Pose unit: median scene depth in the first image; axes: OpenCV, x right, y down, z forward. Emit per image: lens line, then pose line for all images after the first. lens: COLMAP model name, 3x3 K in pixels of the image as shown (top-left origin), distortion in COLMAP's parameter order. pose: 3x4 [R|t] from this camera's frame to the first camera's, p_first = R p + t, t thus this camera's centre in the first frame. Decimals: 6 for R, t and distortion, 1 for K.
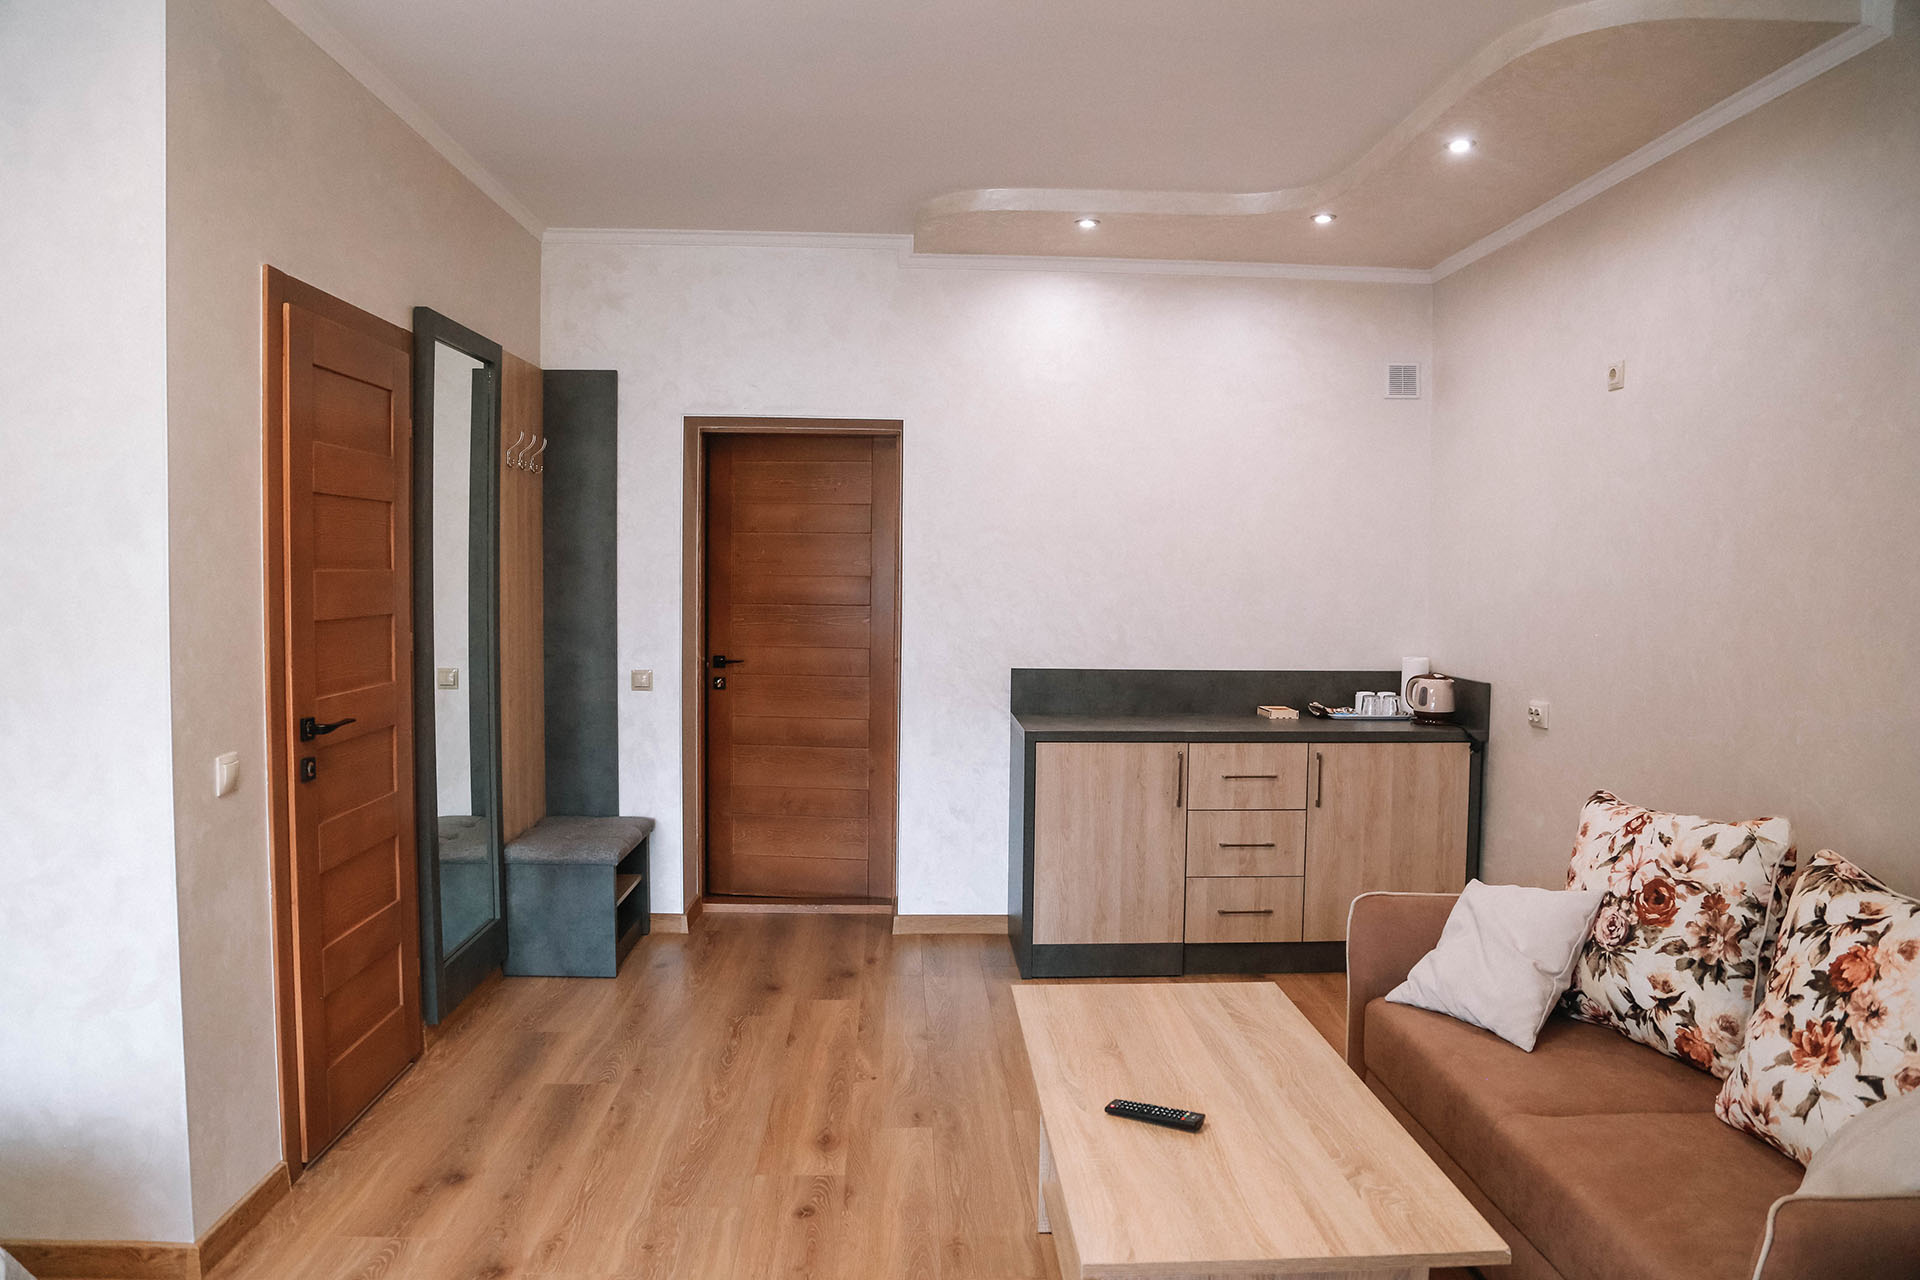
lens RADIAL K [[1314.8, 0, 966.3], [0, 1314.8, 644.4], [0, 0, 1]] dist [-0.114666, 0.060531]
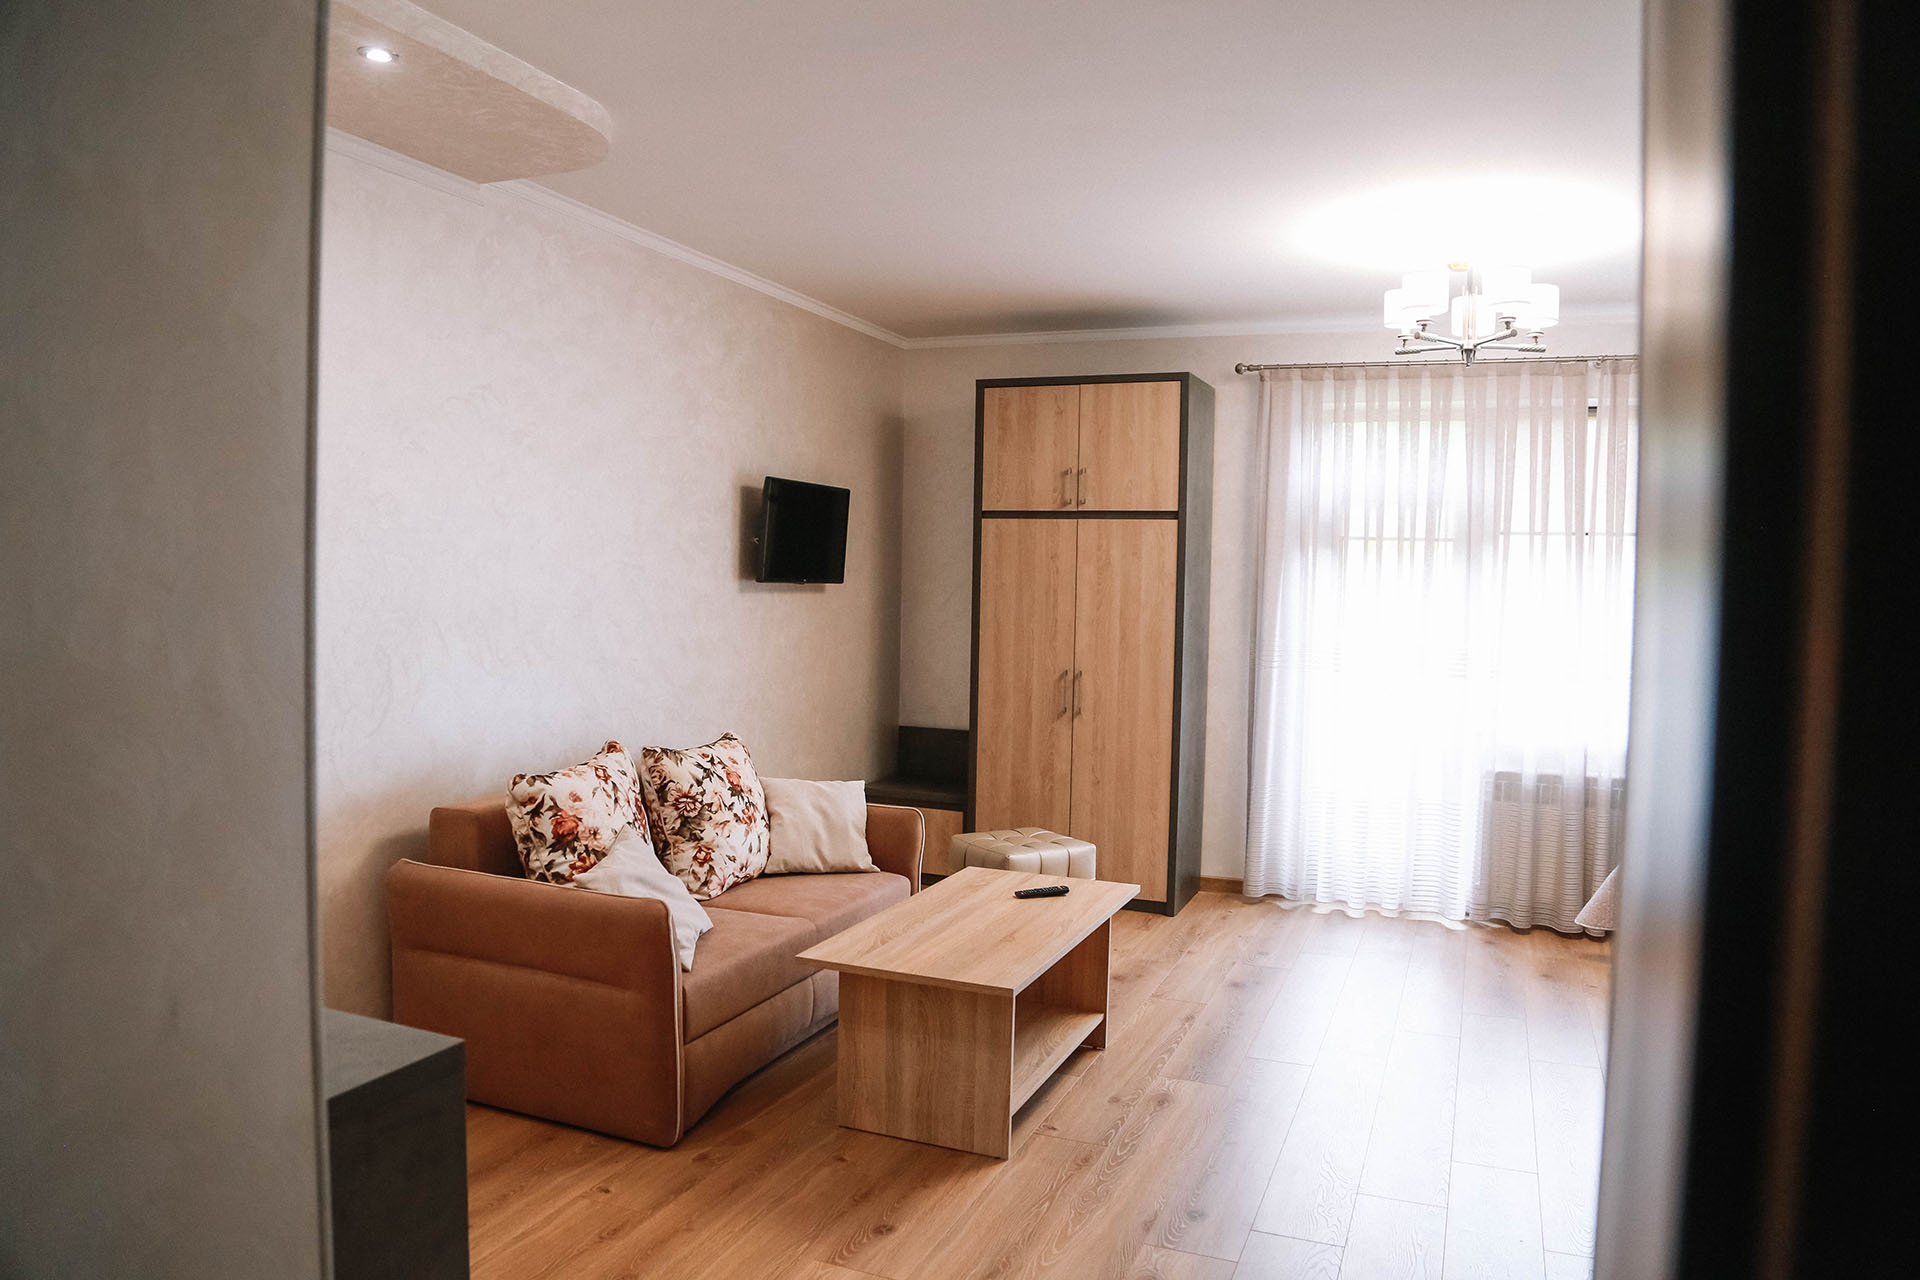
lens RADIAL K [[1314.8, 0, 953.9], [0, 1314.8, 636.7], [0, 0, 1]] dist [-0.114666, 0.060531]
pose [[-0.903492, -0.050480, 0.425621, -0.352743], [-0.006567, 0.994554, 0.104017, -0.134800], [-0.428554, 0.091183, -0.898903, 1.895797]]
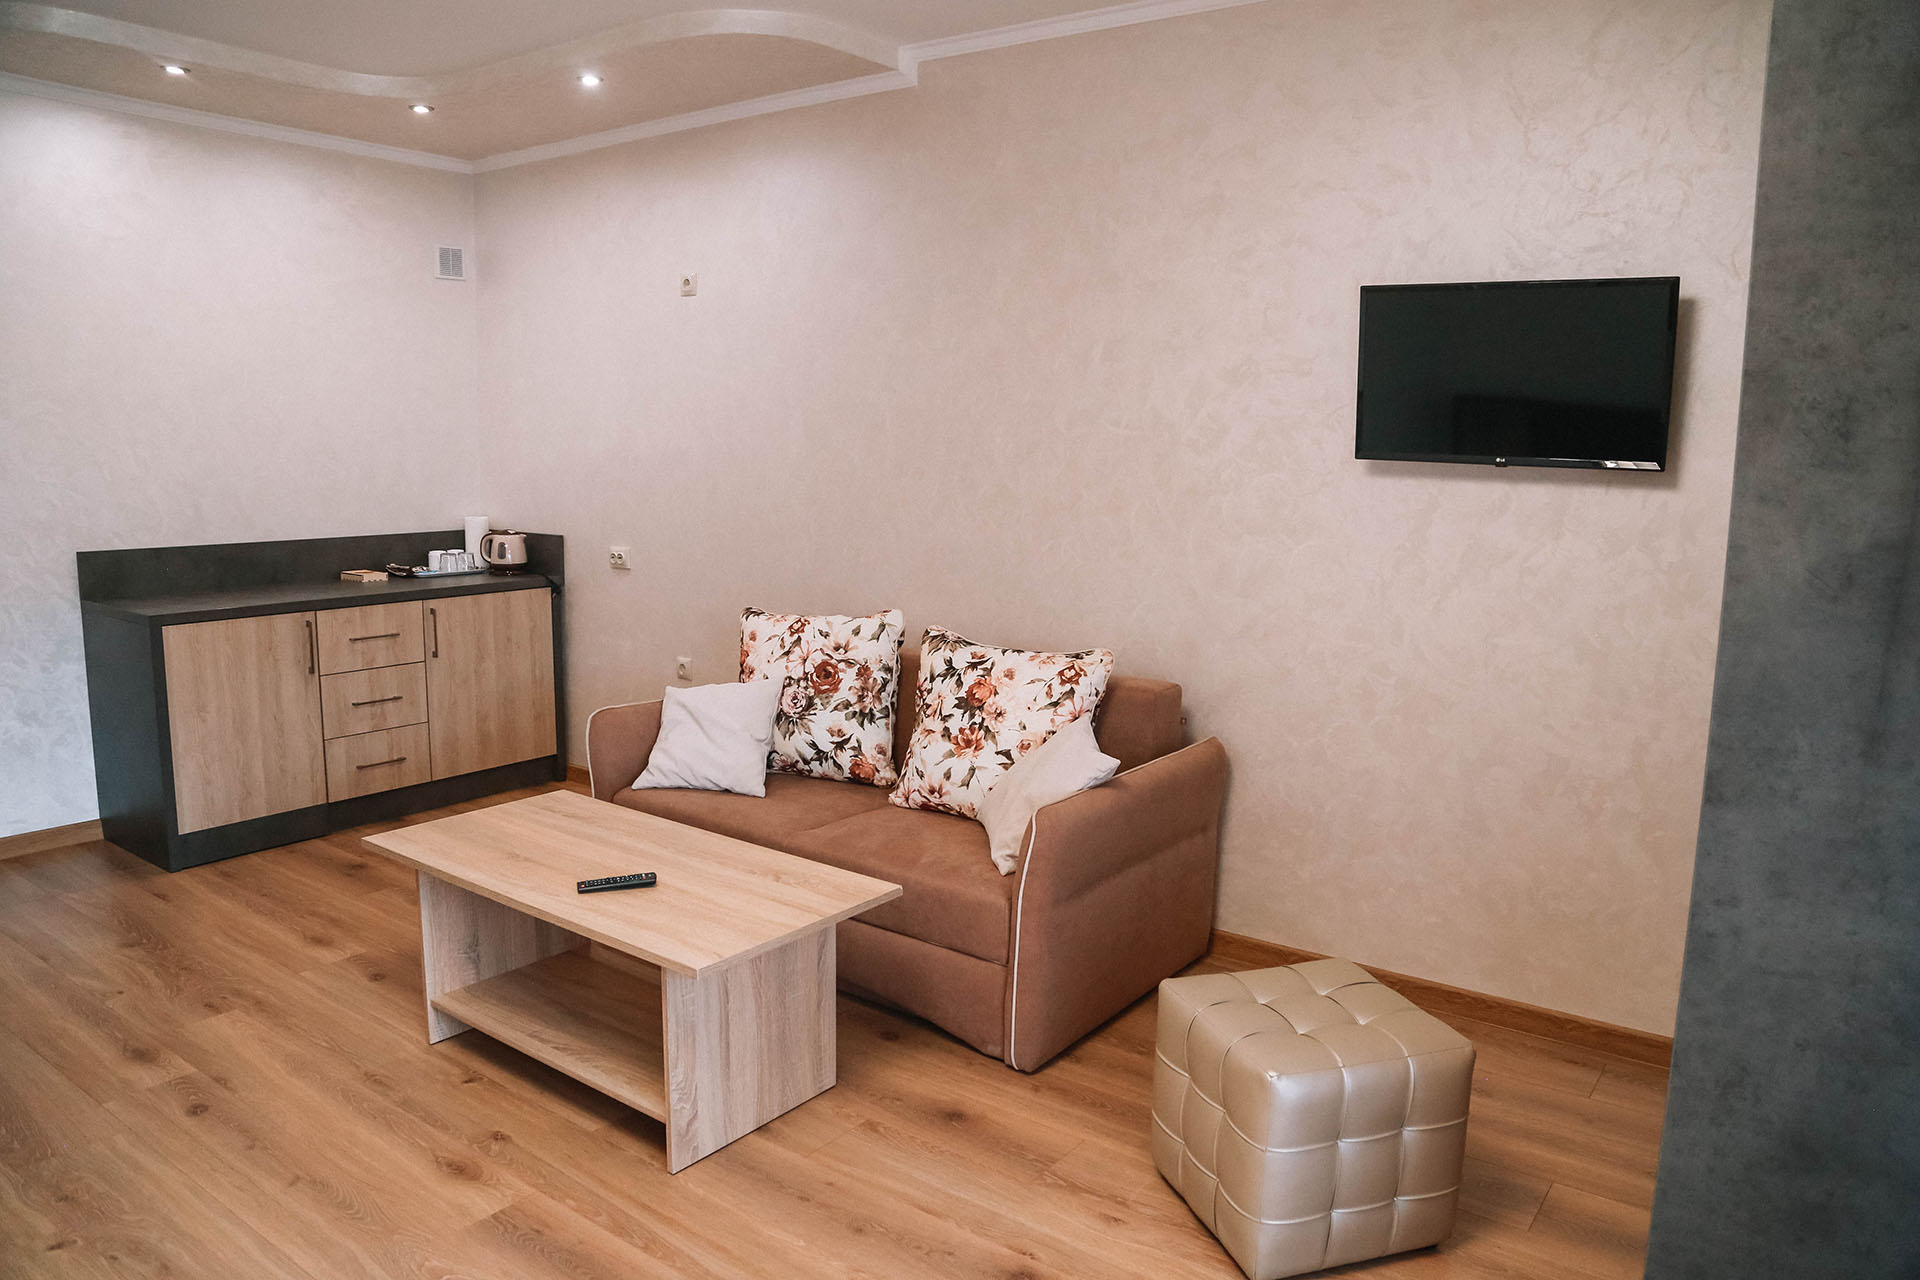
lens RADIAL K [[1314.8, 0, 956.6], [0, 1314.8, 635.1], [0, 0, 1]] dist [-0.114666, 0.060531]
pose [[0.632160, -0.114734, 0.766296, -0.433450], [0.032889, 0.992058, 0.121404, -0.017514], [-0.774139, -0.051544, 0.630913, -0.041067]]
